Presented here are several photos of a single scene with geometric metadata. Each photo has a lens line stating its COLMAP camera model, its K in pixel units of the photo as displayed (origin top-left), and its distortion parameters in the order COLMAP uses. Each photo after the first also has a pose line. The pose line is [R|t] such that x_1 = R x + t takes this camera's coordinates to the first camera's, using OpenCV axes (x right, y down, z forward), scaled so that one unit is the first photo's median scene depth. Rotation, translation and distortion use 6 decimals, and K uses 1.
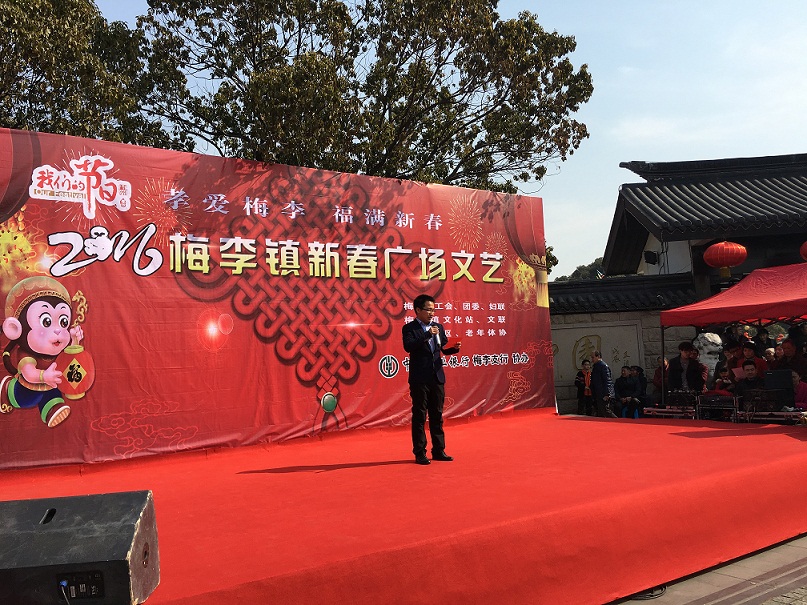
lens RADIAL K [[682.0, 0, 398.1], [0, 682.0, 307.8], [0, 0, 1]] dist [0.078434, -0.103824]
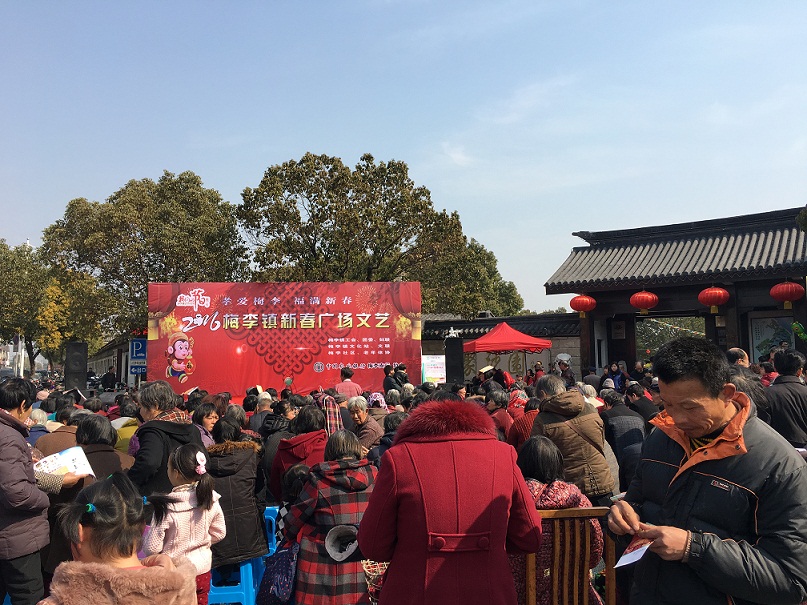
lens RADIAL K [[682.0, 0, 397.9], [0, 682.0, 303.4], [0, 0, 1]] dist [0.078434, -0.103824]
pose [[0.869372, -0.002821, -0.494150, 1.428408], [0.008130, 0.999930, 0.008595, -0.152864], [0.494091, -0.011490, 0.869334, -0.892406]]
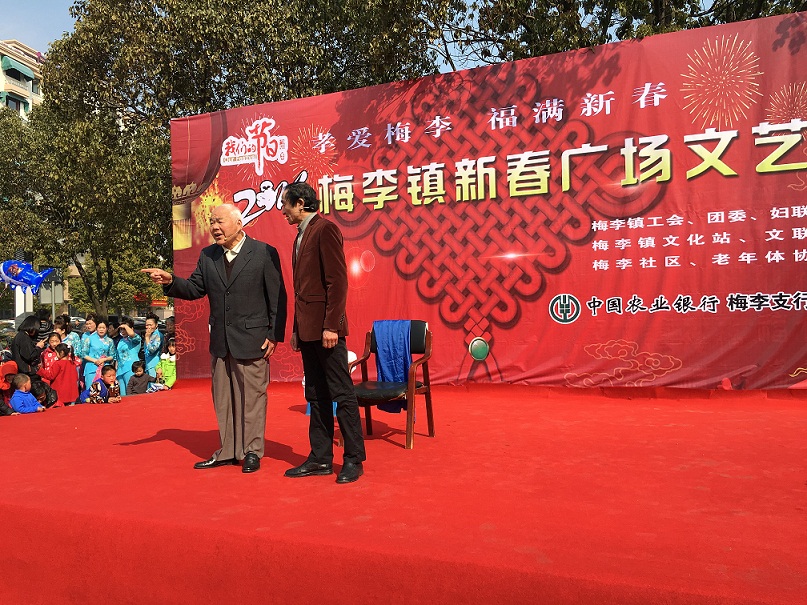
lens RADIAL K [[682.0, 0, 402.3], [0, 682.0, 307.6], [0, 0, 1]] dist [0.078434, -0.103824]
pose [[0.545273, 0.029258, -0.837748, 0.563635], [0.060977, 0.995359, 0.074452, 0.018435], [0.836038, -0.091680, 0.540958, 0.471394]]
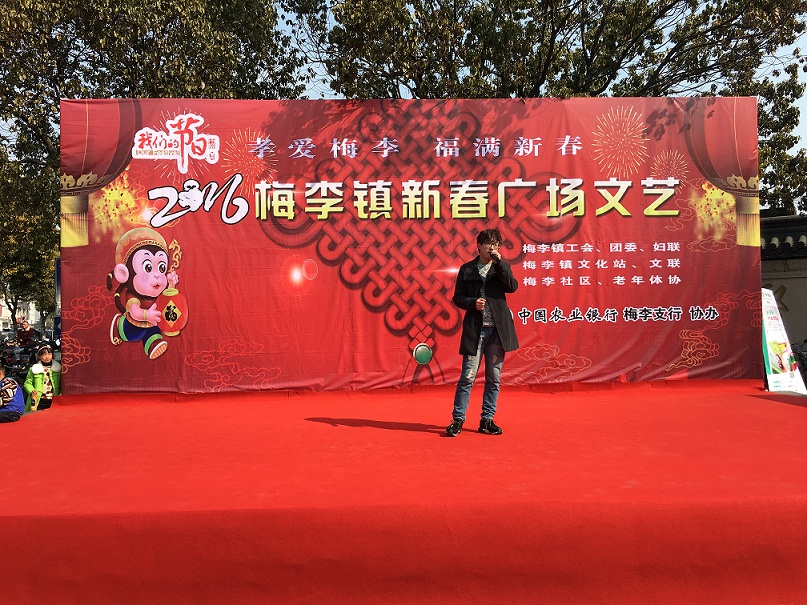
lens RADIAL K [[682.0, 0, 405.8], [0, 682.0, 303.3], [0, 0, 1]] dist [0.078434, -0.103824]
pose [[0.854792, 0.025890, -0.518324, 0.364135], [0.013230, 0.997343, 0.071635, 0.002698], [0.518802, -0.068090, 0.852179, 0.202409]]
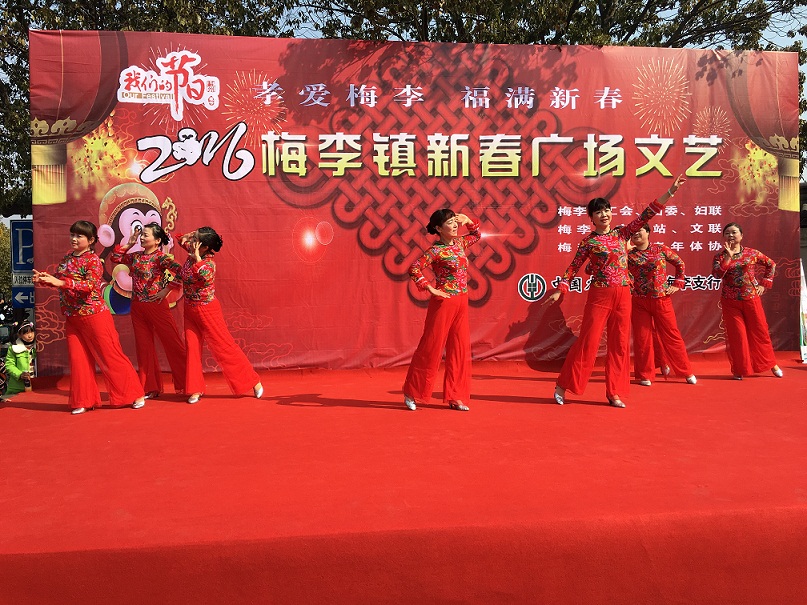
lens RADIAL K [[682.0, 0, 404.3], [0, 682.0, 302.6], [0, 0, 1]] dist [0.078434, -0.103824]
pose [[0.895761, 0.042618, -0.442488, 0.224118], [0.007028, 0.993912, 0.109957, 0.015259], [0.444480, -0.101605, 0.890008, 0.228870]]
